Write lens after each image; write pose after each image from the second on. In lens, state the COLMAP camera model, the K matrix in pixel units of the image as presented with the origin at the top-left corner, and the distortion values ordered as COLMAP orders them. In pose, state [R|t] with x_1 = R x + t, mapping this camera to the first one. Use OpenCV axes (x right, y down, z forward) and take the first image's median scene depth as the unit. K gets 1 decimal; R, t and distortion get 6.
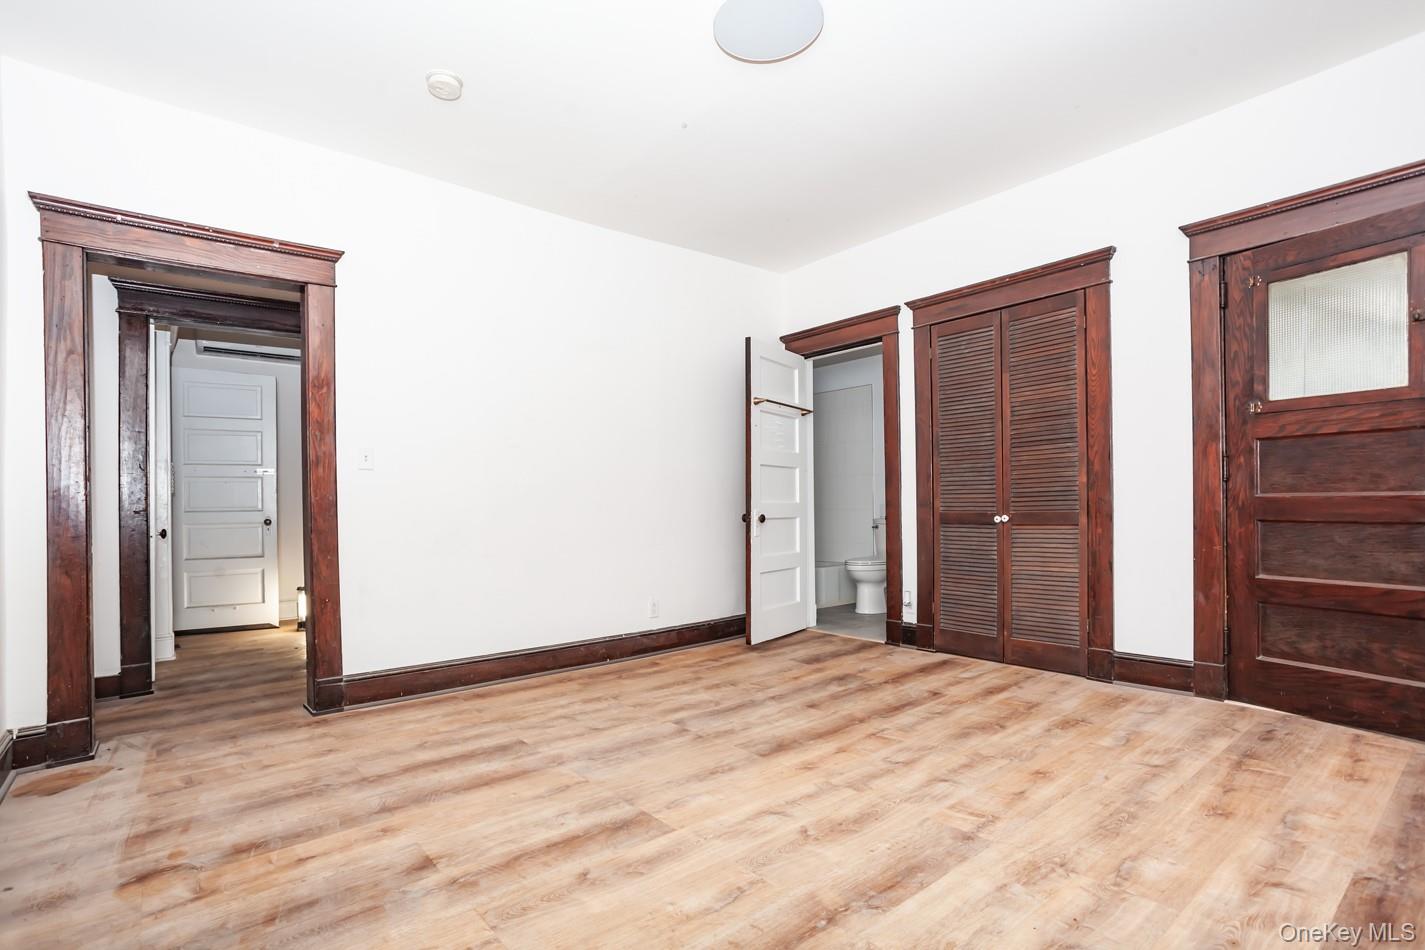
lens RADIAL K [[691.3, 0, 709.8], [0, 691.3, 507.8], [0, 0, 1]] dist [-0.058915, 0.034059]
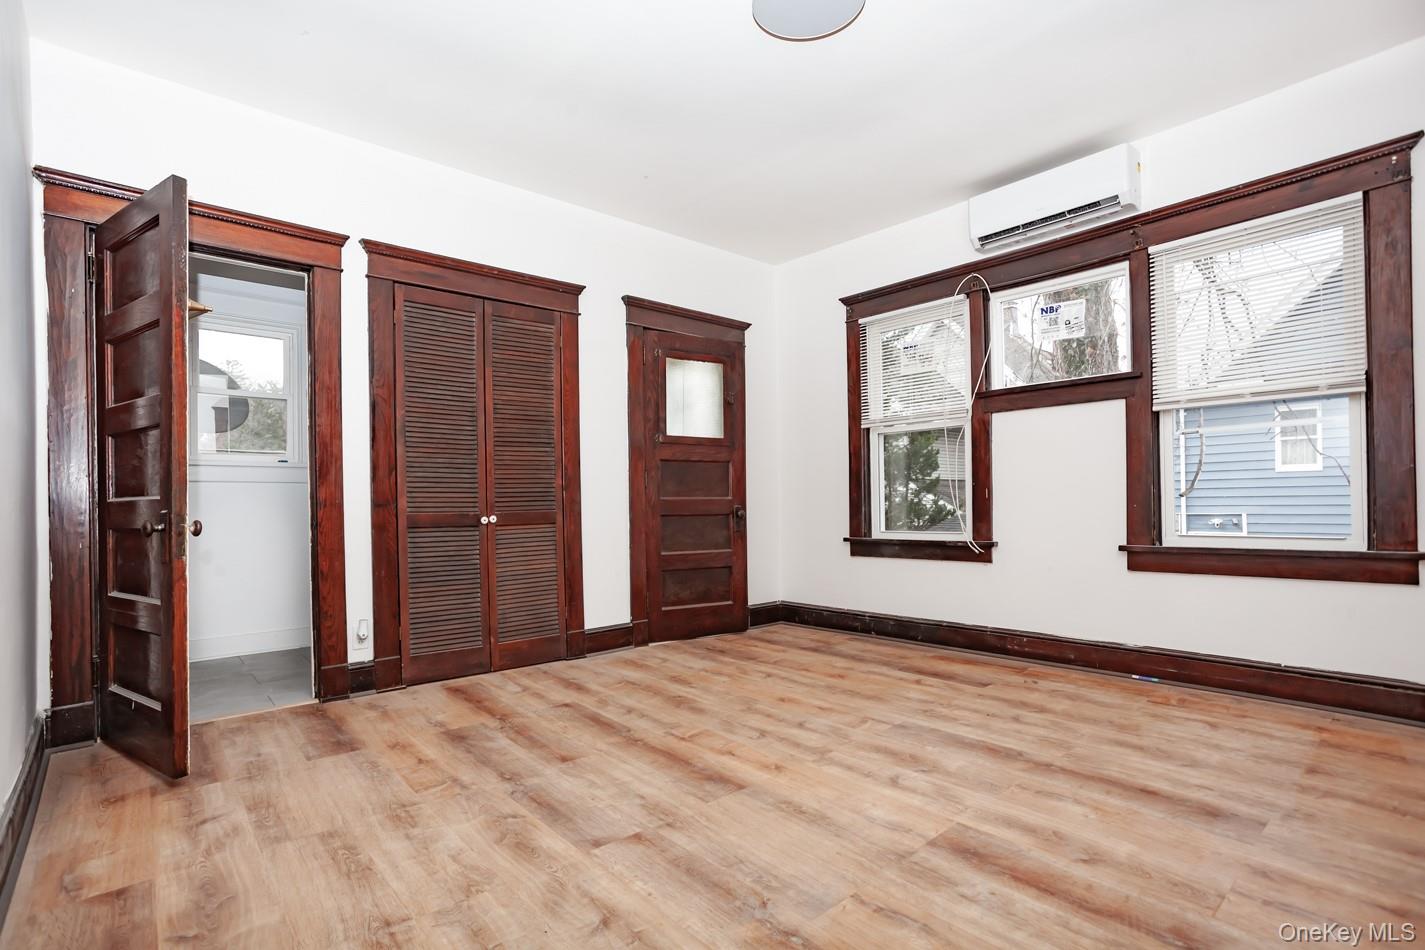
lens RADIAL K [[666.7, 0, 743.2], [0, 666.7, 502.5], [0, 0, 1]] dist [-0.055932, 0.037298]
pose [[-0.040629, 0.015968, 0.999047, -0.596650], [0.017731, 0.999726, -0.015258, 0.014863], [-0.999017, 0.017094, -0.040901, 0.815078]]
